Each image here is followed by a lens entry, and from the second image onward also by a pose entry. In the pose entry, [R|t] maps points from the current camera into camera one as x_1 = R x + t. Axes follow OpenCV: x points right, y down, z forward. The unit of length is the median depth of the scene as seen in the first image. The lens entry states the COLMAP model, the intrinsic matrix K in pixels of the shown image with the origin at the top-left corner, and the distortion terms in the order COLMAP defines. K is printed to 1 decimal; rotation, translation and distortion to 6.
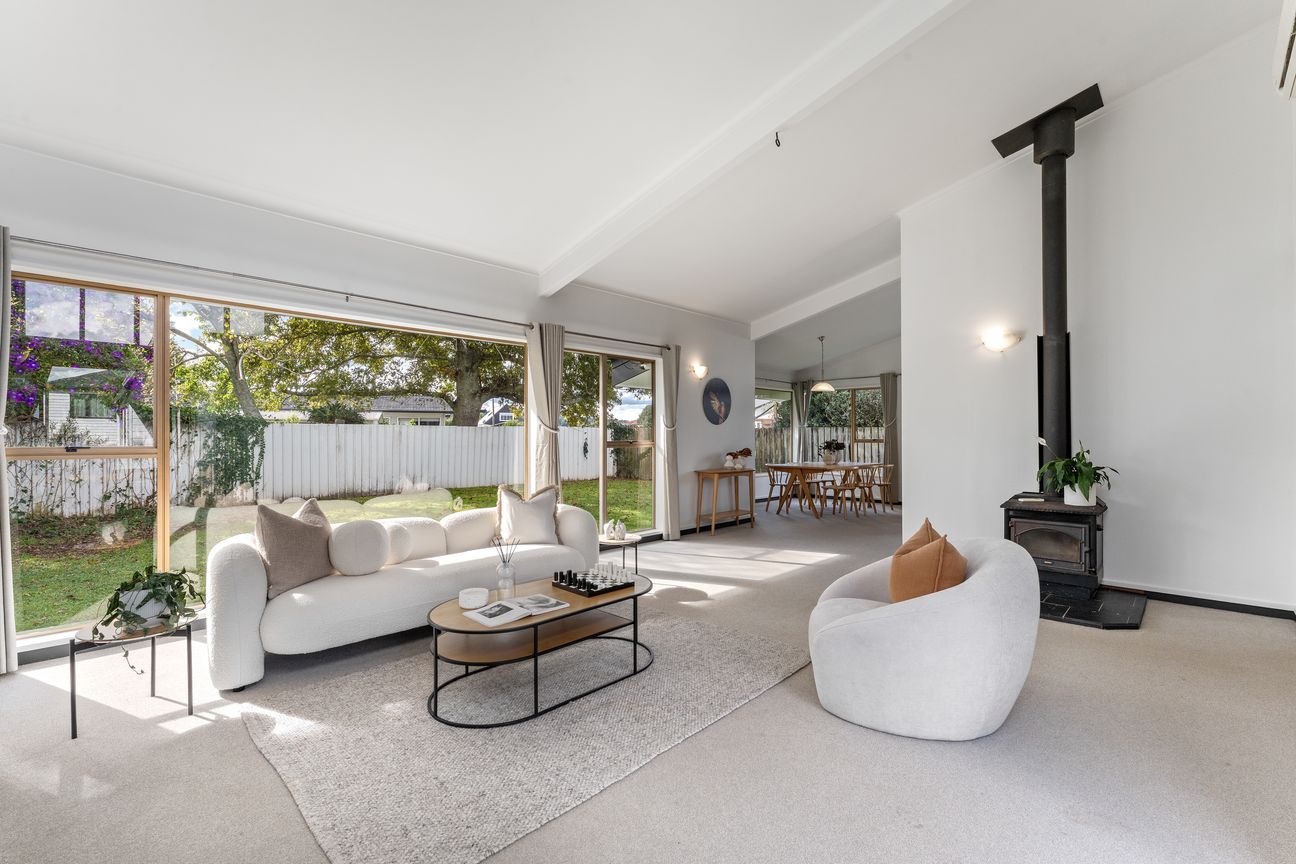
lens RADIAL K [[555.3, 0, 646.8], [0, 555.3, 433.8], [0, 0, 1]] dist [0.000577, 0.000328]
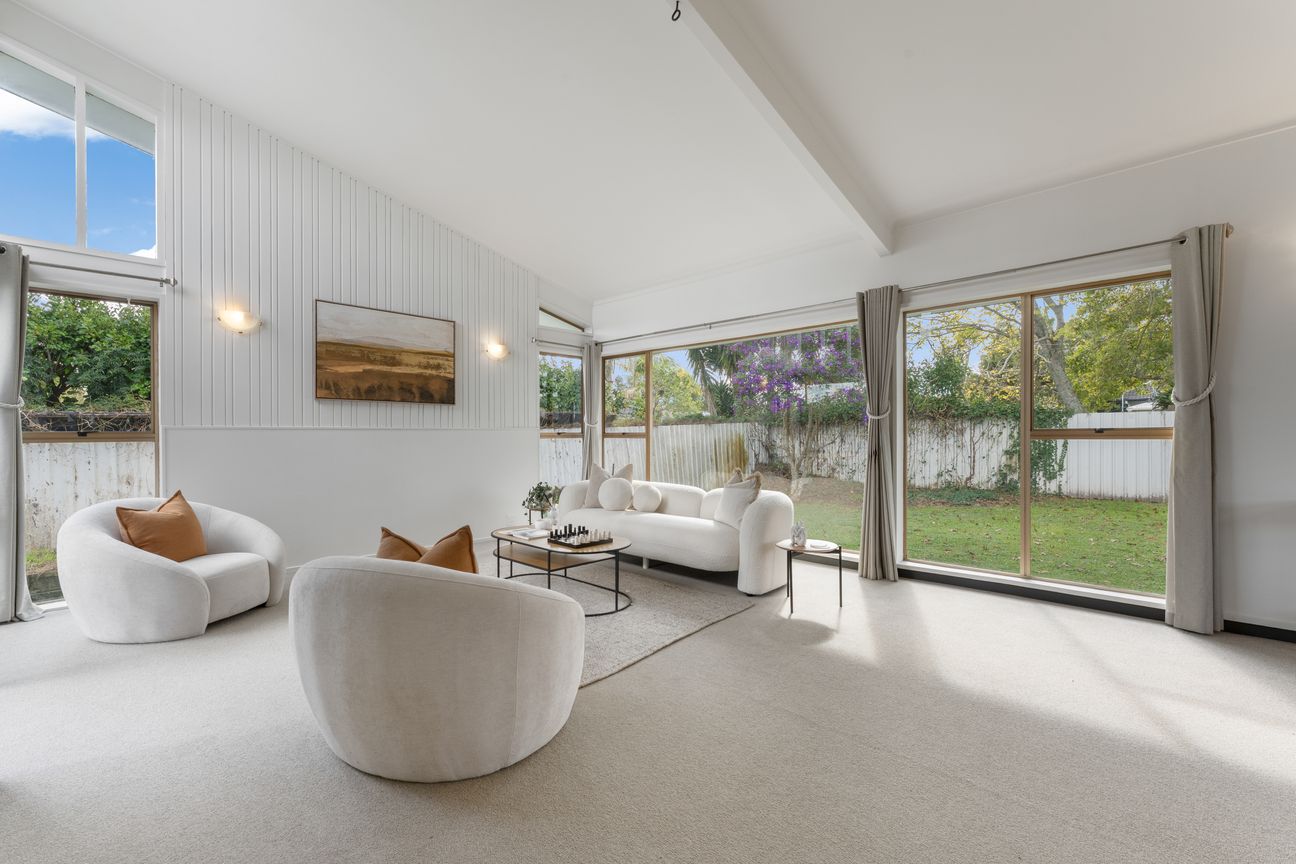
lens RADIAL K [[555.3, 0, 648.6], [0, 555.3, 431.2], [0, 0, 1]] dist [0.000577, 0.000328]
pose [[0.014846, -0.001163, -0.999889, 0.289038], [0.009302, 0.999956, -0.001025, 0.005895], [0.999847, -0.009286, 0.014856, 0.279507]]
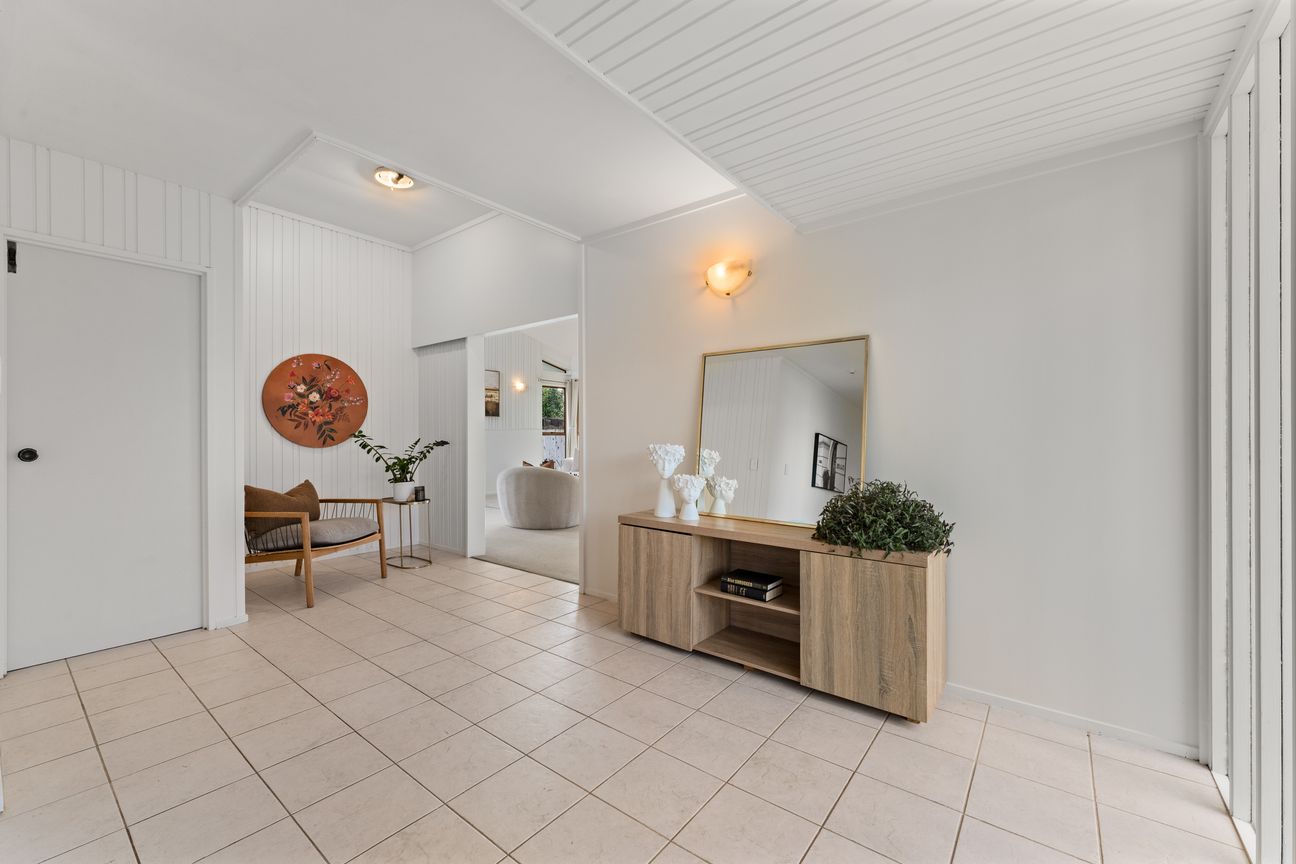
lens RADIAL K [[520.4, 0, 646.9], [0, 520.4, 433.1], [0, 0, 1]] dist [0.000296, 0.000002]
pose [[0.106228, 0.002268, -0.994339, 0.641235], [0.004931, 0.999984, 0.002807, 0.005992], [0.994330, -0.005202, 0.106215, 0.265666]]
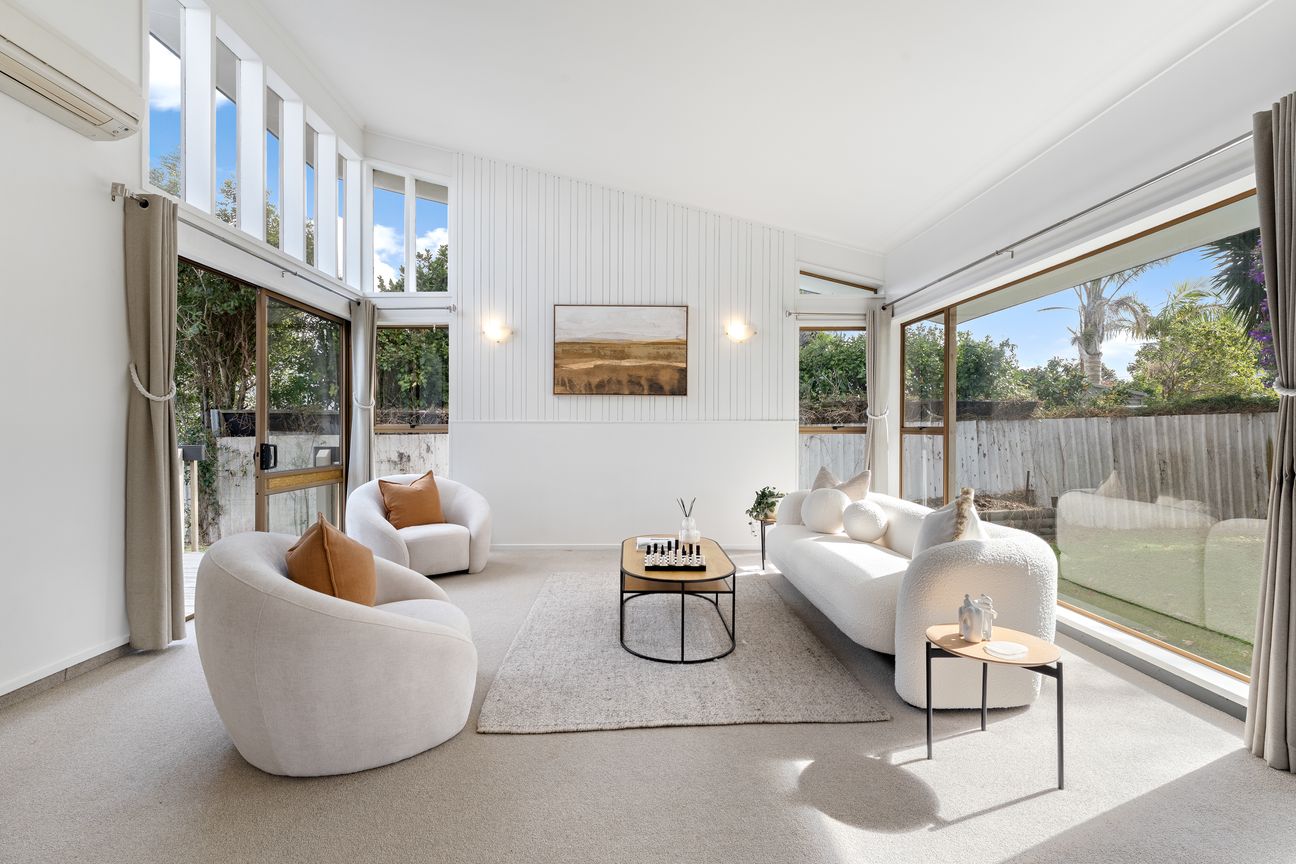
lens RADIAL K [[596.8, 0, 640.1], [0, 596.8, 429.8], [0, 0, 1]] dist [-0.002238, -0.000151]
pose [[-0.710677, 0.003537, -0.703509, 0.173854], [0.004229, 0.999991, 0.000755, 0.007347], [0.703505, -0.002439, -0.710686, 0.424998]]
